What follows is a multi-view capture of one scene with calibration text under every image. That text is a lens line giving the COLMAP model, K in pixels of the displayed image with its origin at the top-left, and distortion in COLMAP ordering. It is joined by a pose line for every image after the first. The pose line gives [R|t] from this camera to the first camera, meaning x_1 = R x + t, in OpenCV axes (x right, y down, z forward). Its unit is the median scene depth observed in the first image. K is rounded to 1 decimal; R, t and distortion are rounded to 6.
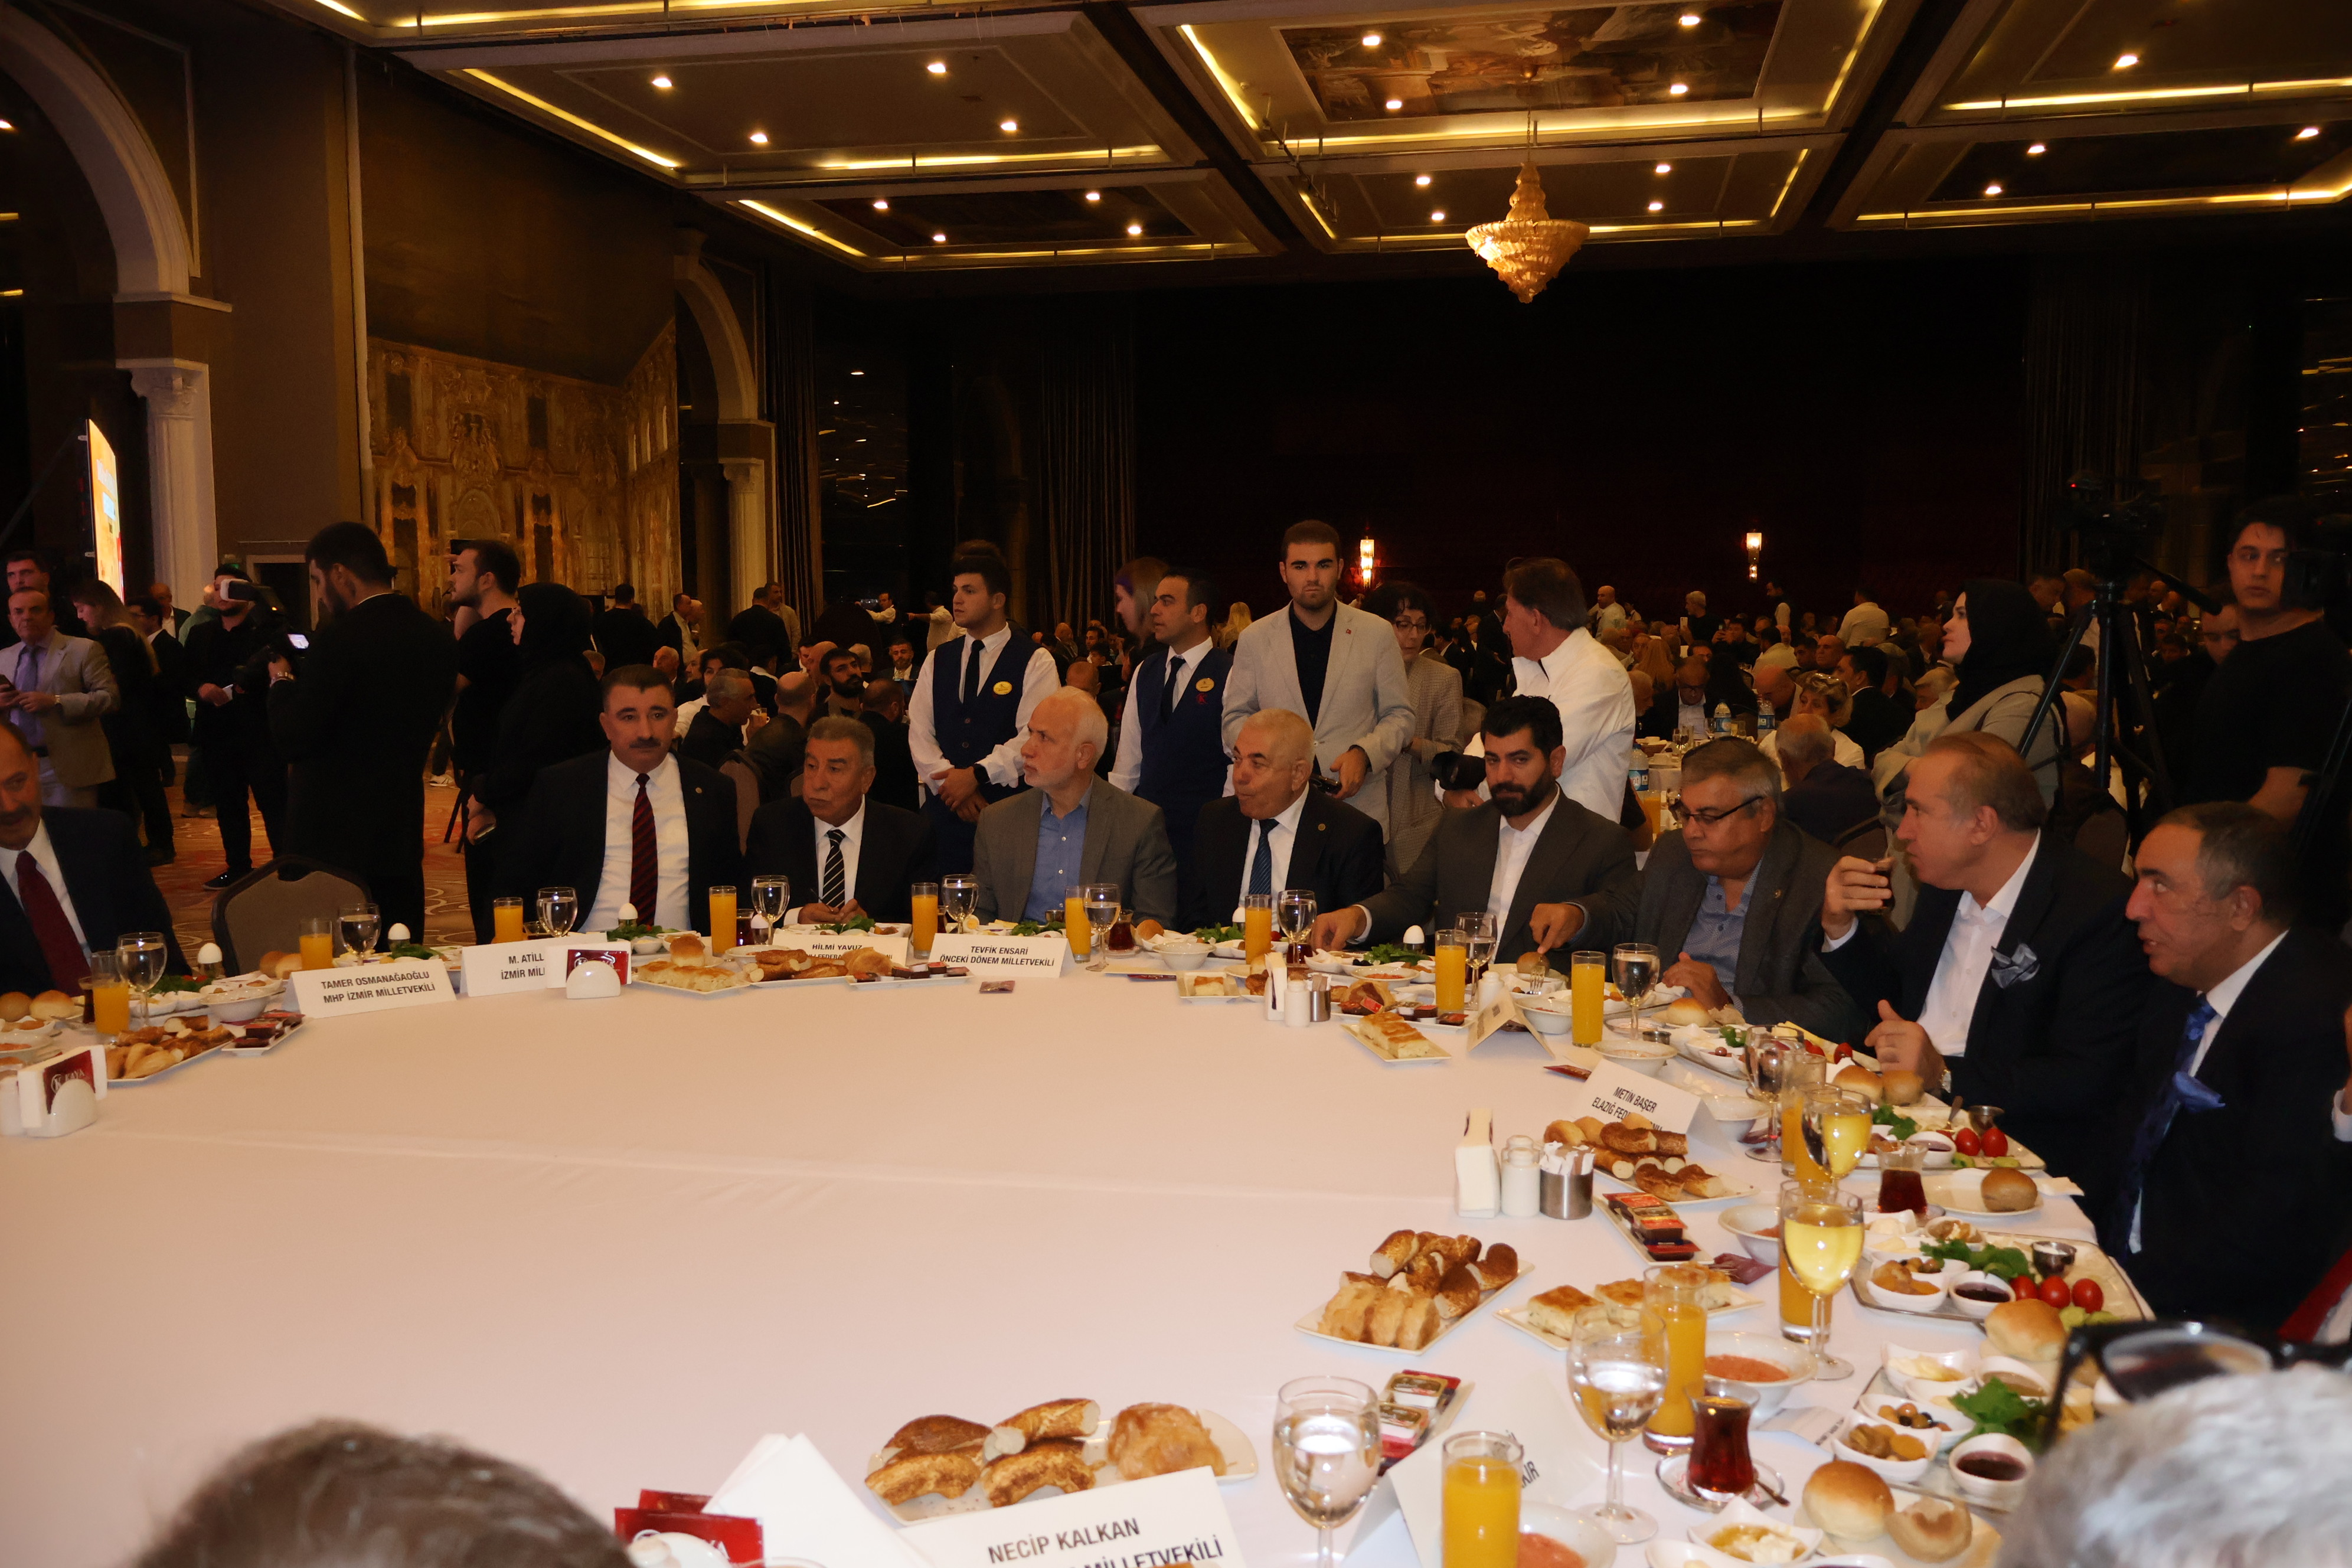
lens RADIAL K [[1977.8, 0, 1170.5], [0, 1977.8, 784.9], [0, 0, 1]] dist [-0.001898, 0.002800]
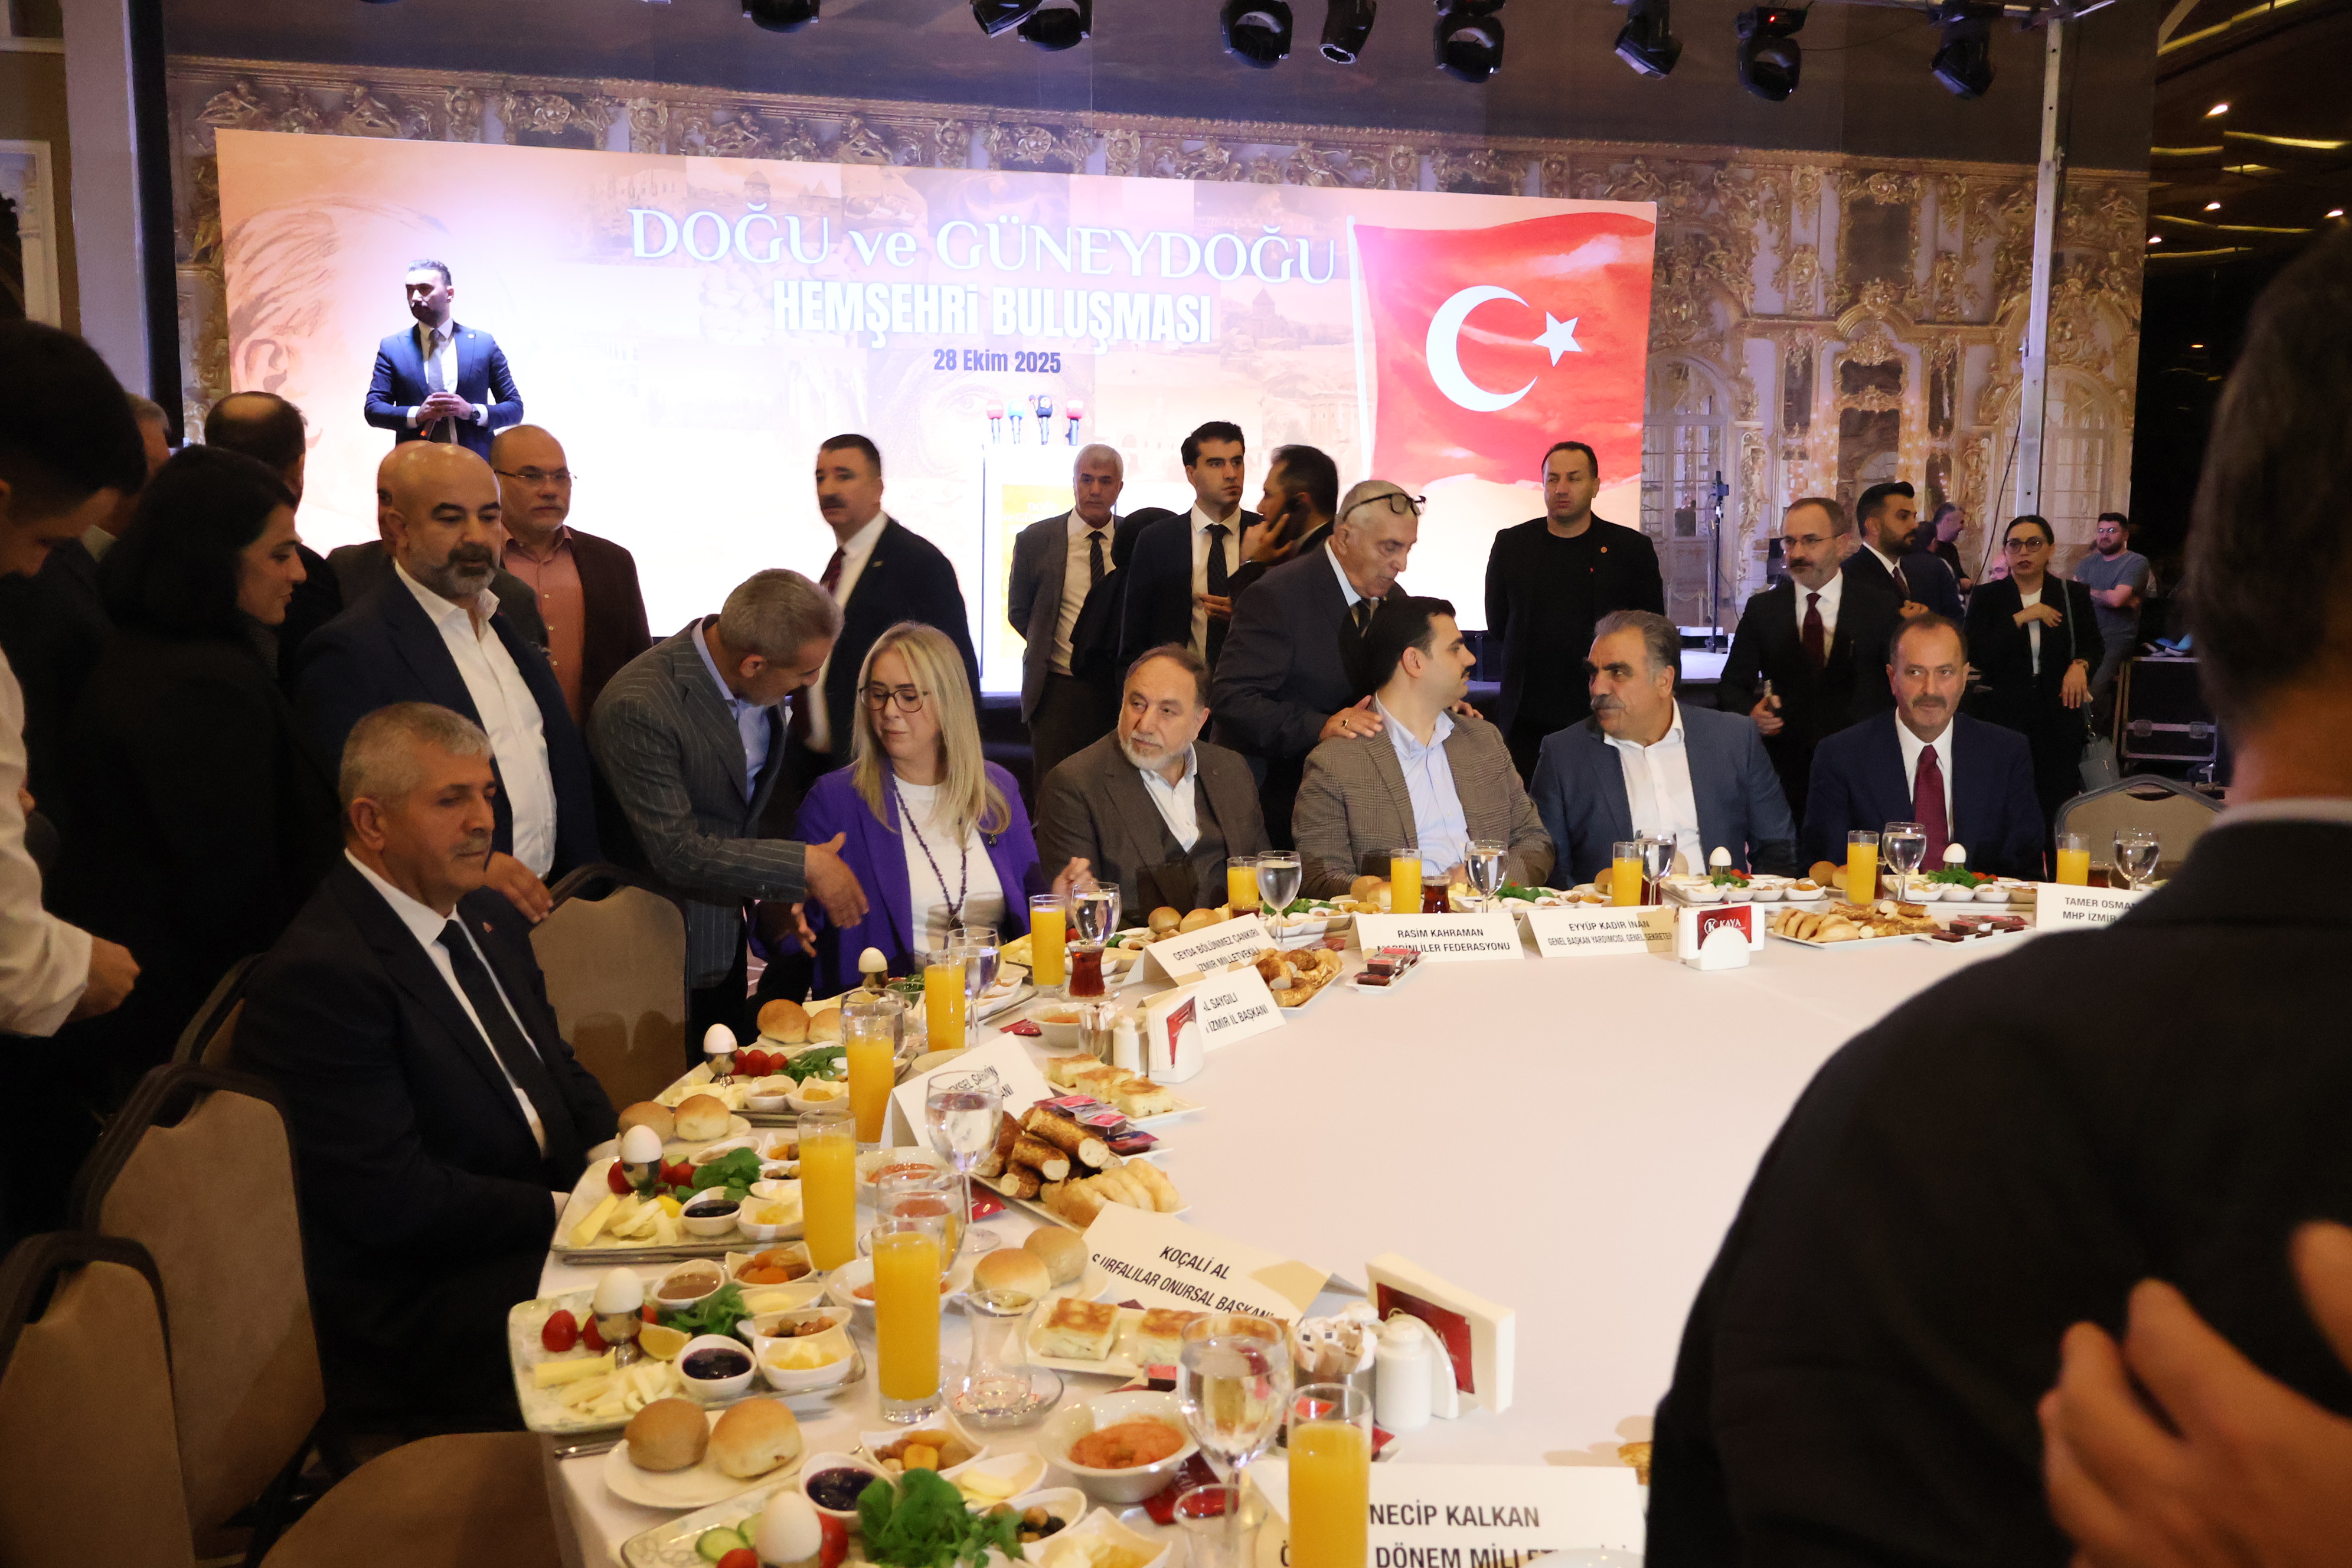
lens RADIAL K [[1977.8, 0, 1170.5], [0, 1977.8, 784.9], [0, 0, 1]] dist [-0.001898, 0.002800]
pose [[0.447981, 0.114204, -0.886719, 0.044385], [-0.083006, 0.992837, 0.085935, -0.001029], [0.890182, 0.035106, 0.454252, 0.023950]]
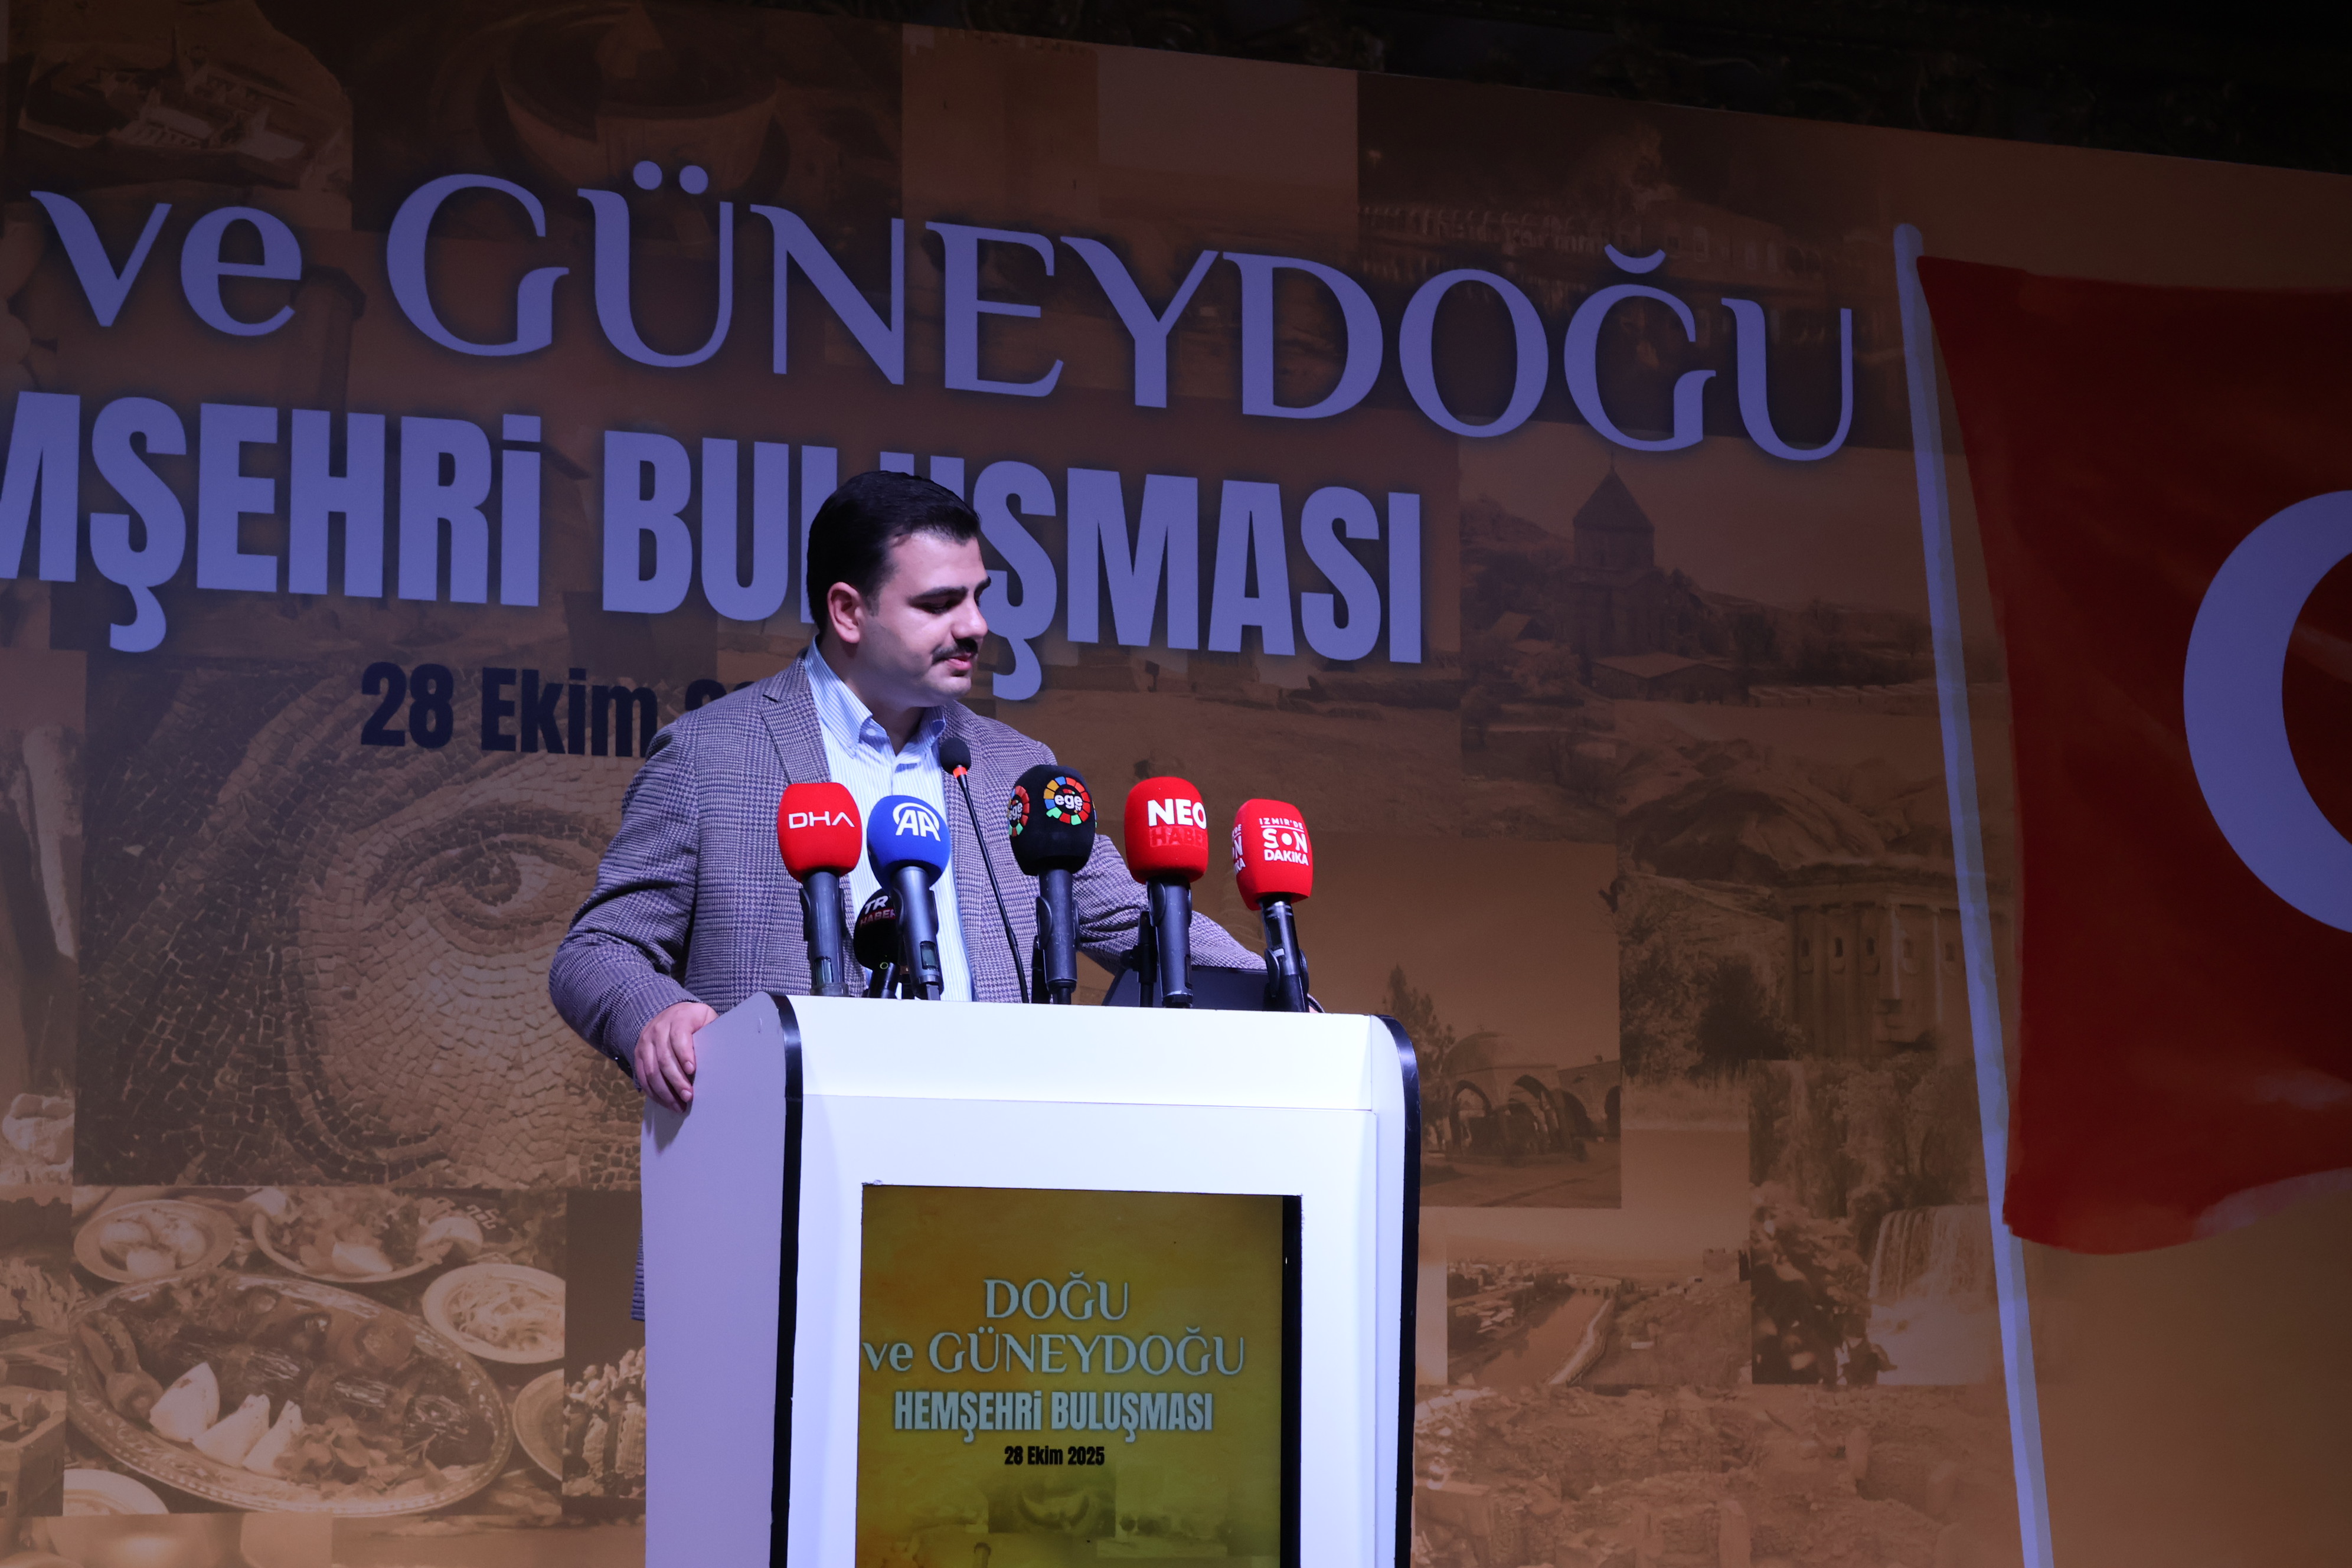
lens RADIAL K [[4653.6, 0, 1169.9], [0, 4653.6, 779.3], [0, 0, 1]] dist [0.015125, -0.153323]
pose [[0.558963, -0.105429, -0.822463, -0.203909], [-0.069964, 0.982350, -0.173473, -0.009777], [0.826236, 0.154508, 0.541721, 0.087681]]
